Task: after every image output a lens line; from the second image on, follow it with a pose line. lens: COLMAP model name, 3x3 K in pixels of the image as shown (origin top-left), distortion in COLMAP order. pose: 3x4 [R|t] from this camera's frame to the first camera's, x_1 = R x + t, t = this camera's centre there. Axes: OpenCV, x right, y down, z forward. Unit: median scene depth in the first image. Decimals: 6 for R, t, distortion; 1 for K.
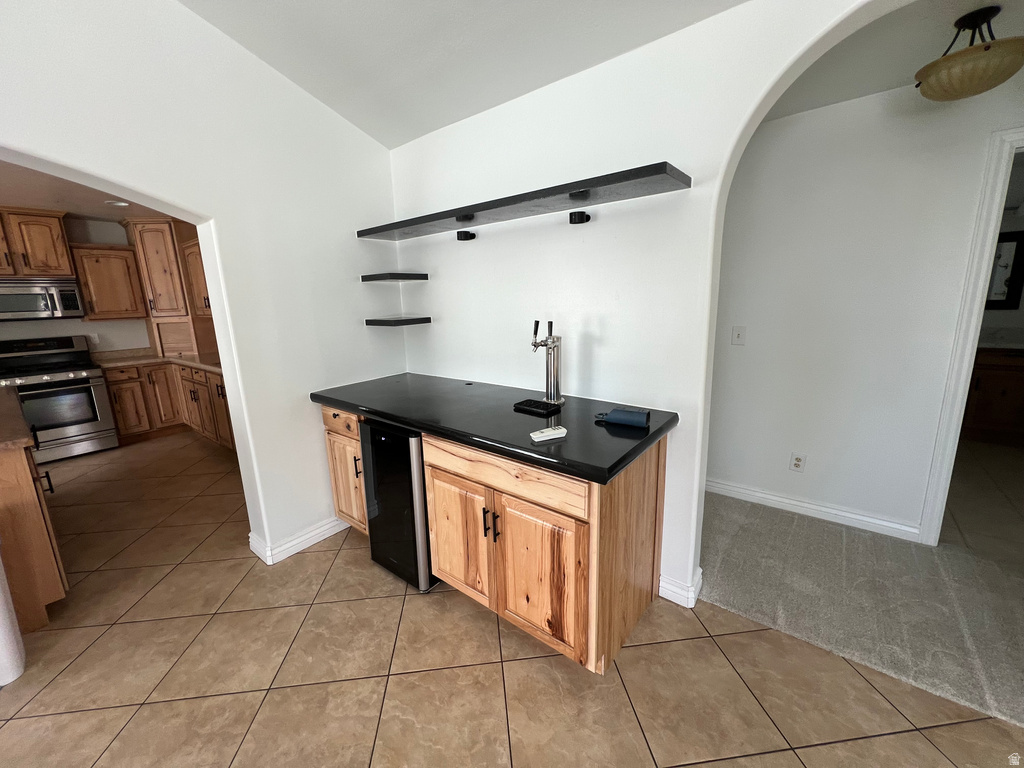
lens RADIAL K [[410.0, 0, 512.7], [0, 410.0, 381.9], [0, 0, 1]] dist [-0.002261, 0.000668]
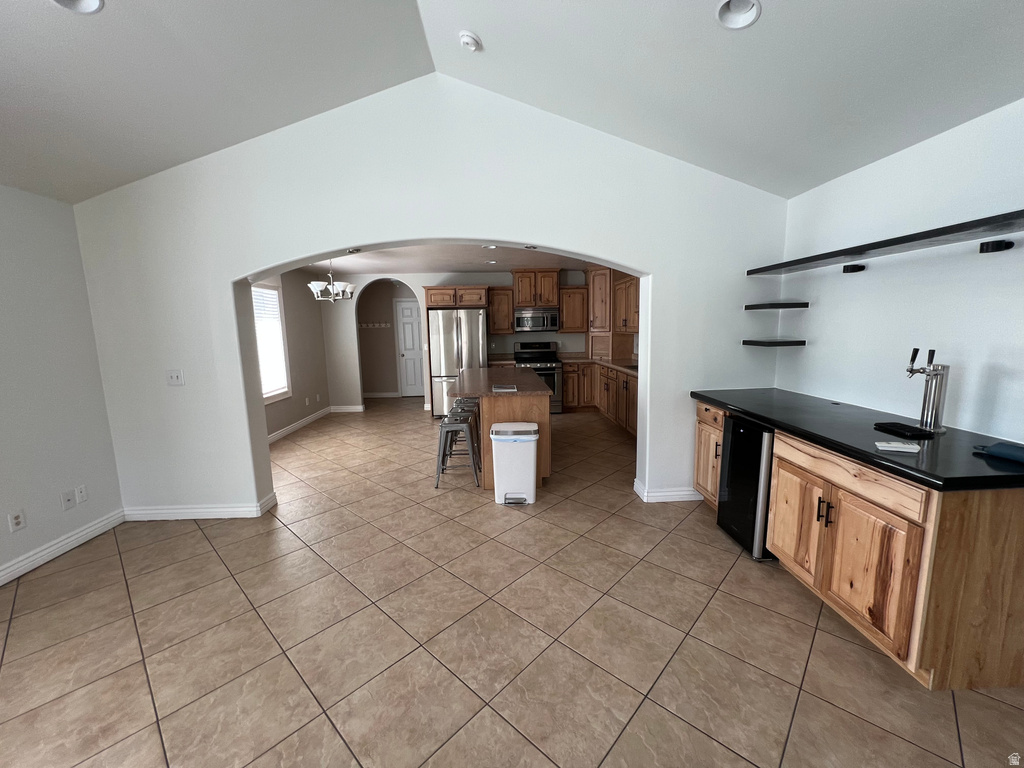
lens RADIAL K [[410.0, 0, 512.7], [0, 410.0, 381.9], [0, 0, 1]] dist [-0.002261, 0.000668]
pose [[0.655838, 0.120423, -0.745235, 0.162033], [-0.153121, 0.987894, 0.024882, 0.063979], [0.739210, 0.097793, 0.666338, -0.431669]]
